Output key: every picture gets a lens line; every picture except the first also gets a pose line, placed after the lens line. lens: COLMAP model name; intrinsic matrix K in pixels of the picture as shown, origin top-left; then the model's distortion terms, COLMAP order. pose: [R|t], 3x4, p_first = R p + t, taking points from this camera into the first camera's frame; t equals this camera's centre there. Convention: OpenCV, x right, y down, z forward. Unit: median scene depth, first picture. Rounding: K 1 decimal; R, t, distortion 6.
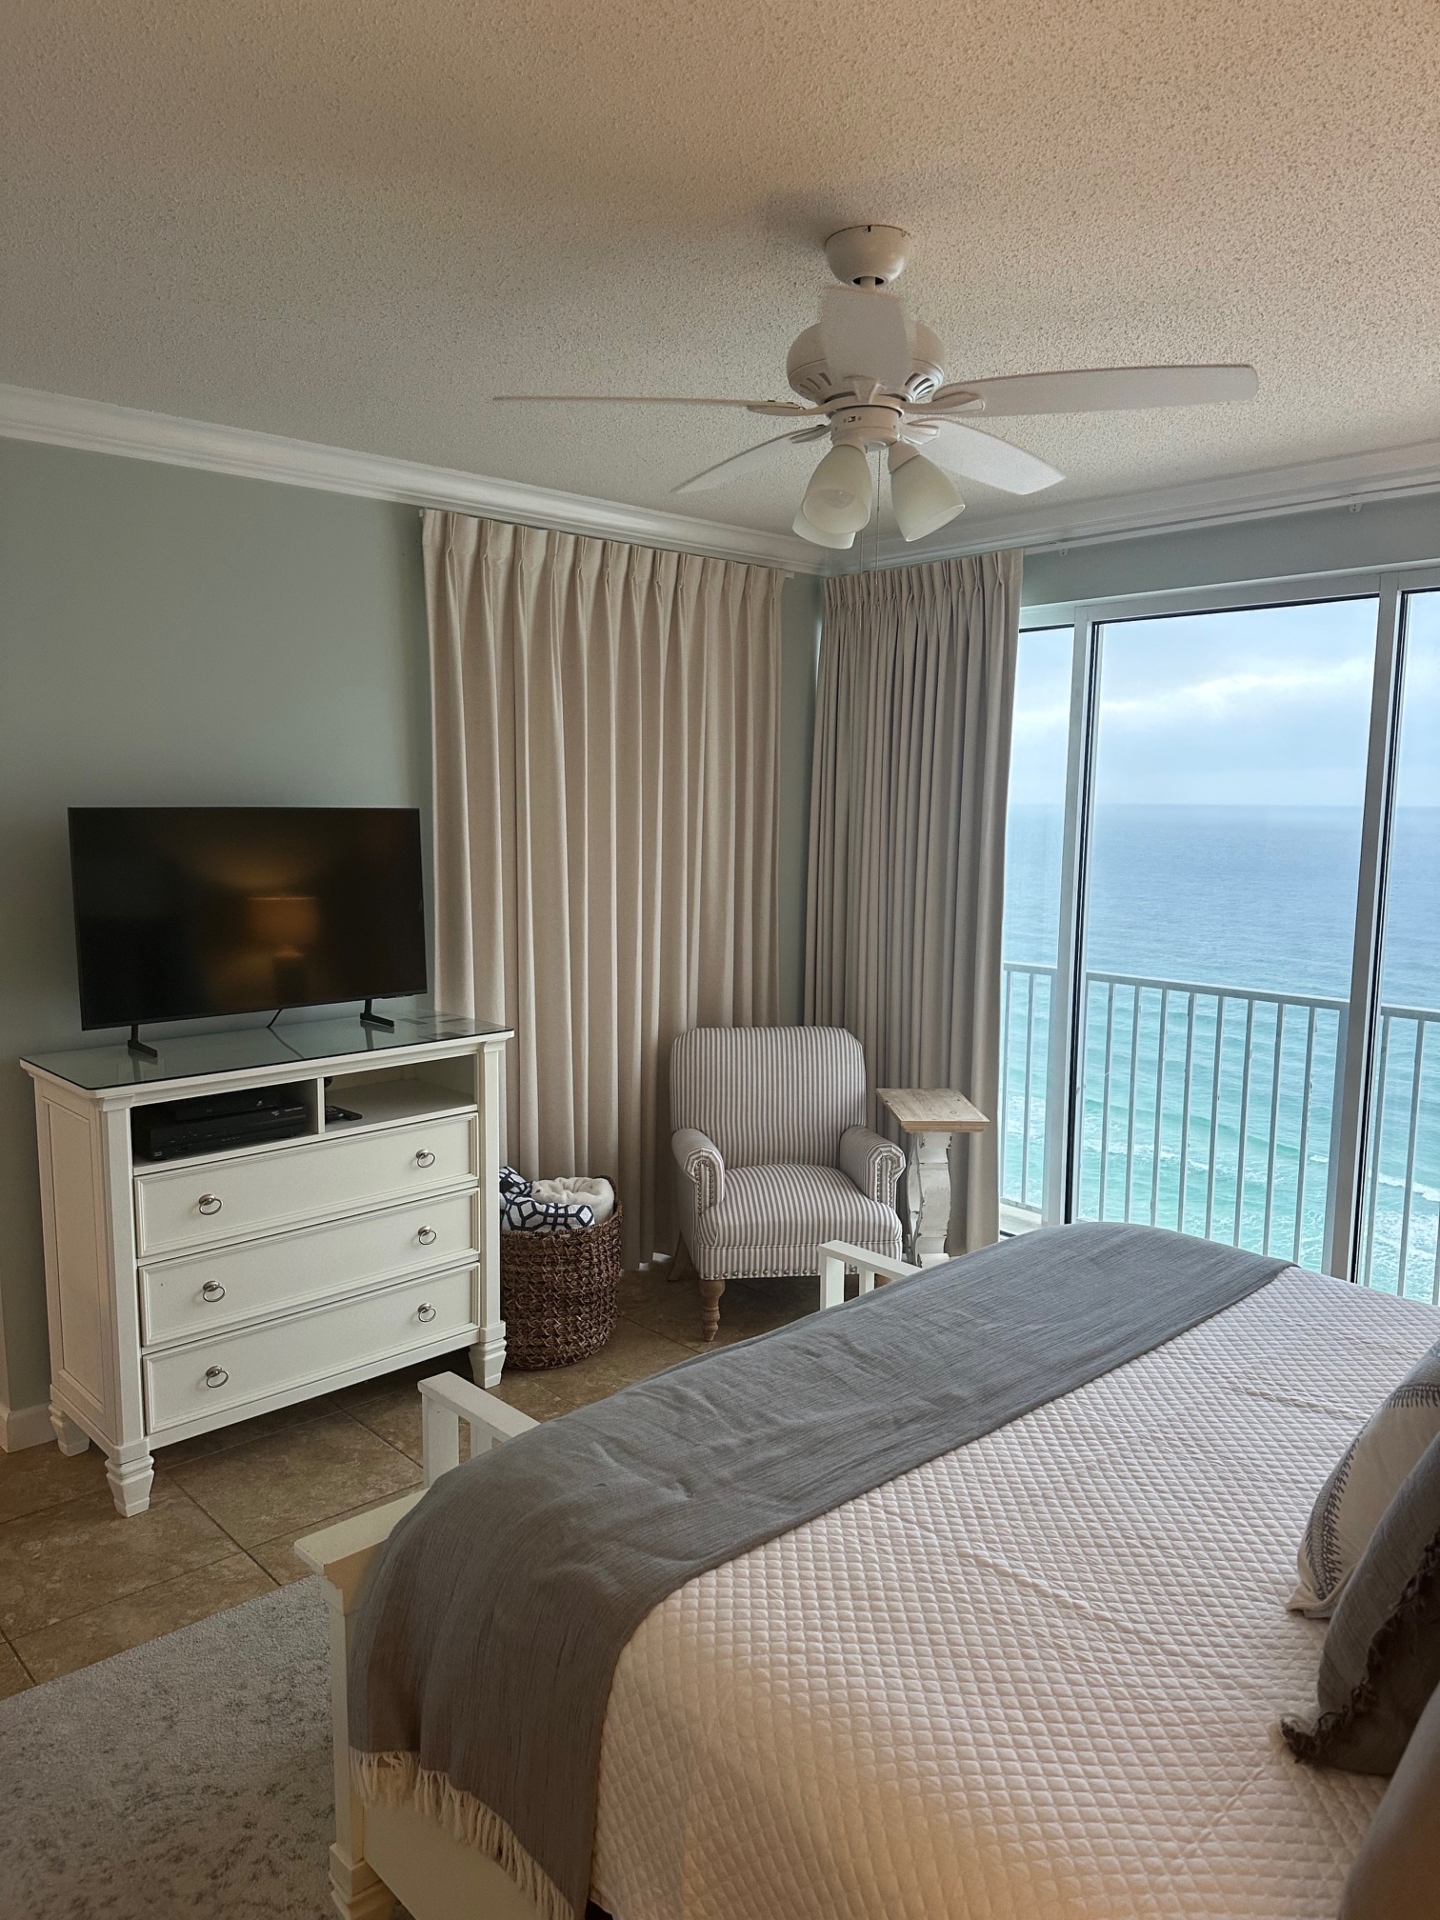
lens RADIAL K [[1326.4, 0, 726.6], [0, 1326.4, 962.6], [0, 0, 1]] dist [0.000092, -0.019841]
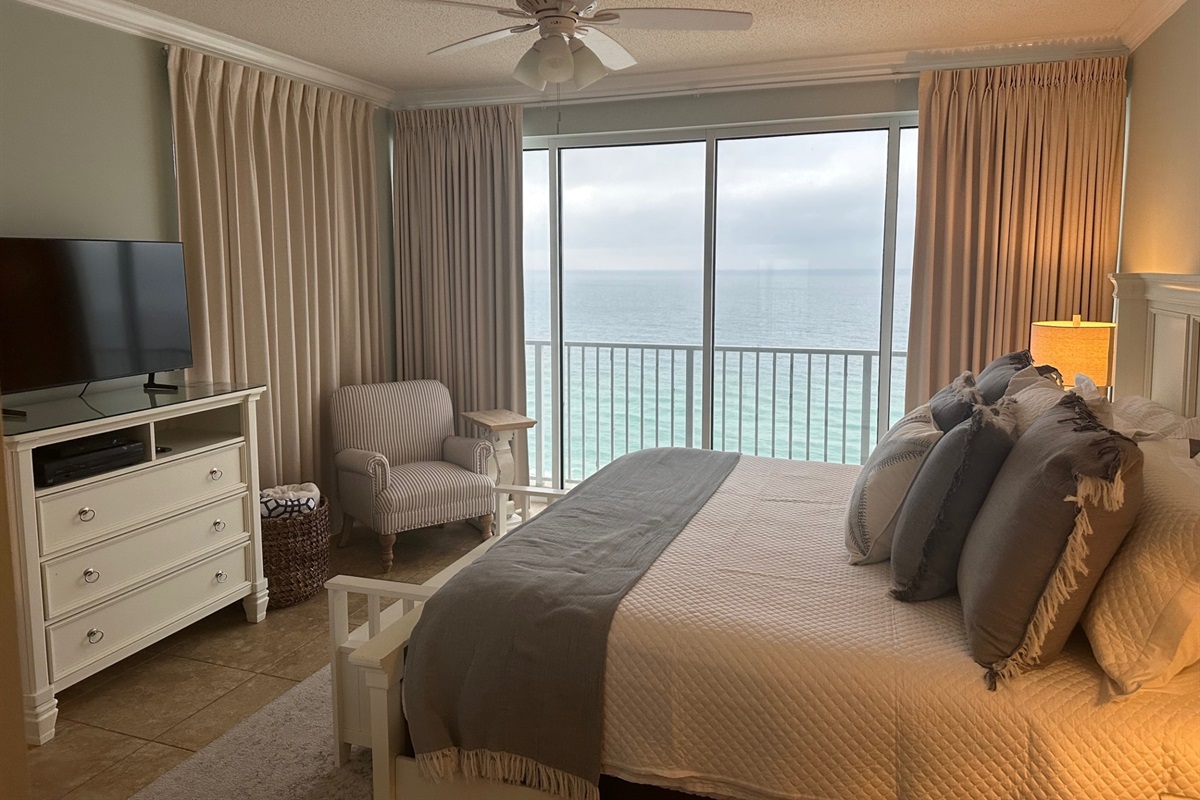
lens RADIAL K [[831.7, 0, 600.5], [0, 831.7, 353.1], [0, 0, 1]] dist [0.011959, -0.047444]
pose [[0.888063, -0.056323, 0.456259, -0.252505], [0.067062, 0.997722, -0.007366, 0.045527], [-0.454805, 0.037139, 0.889816, -0.041165]]
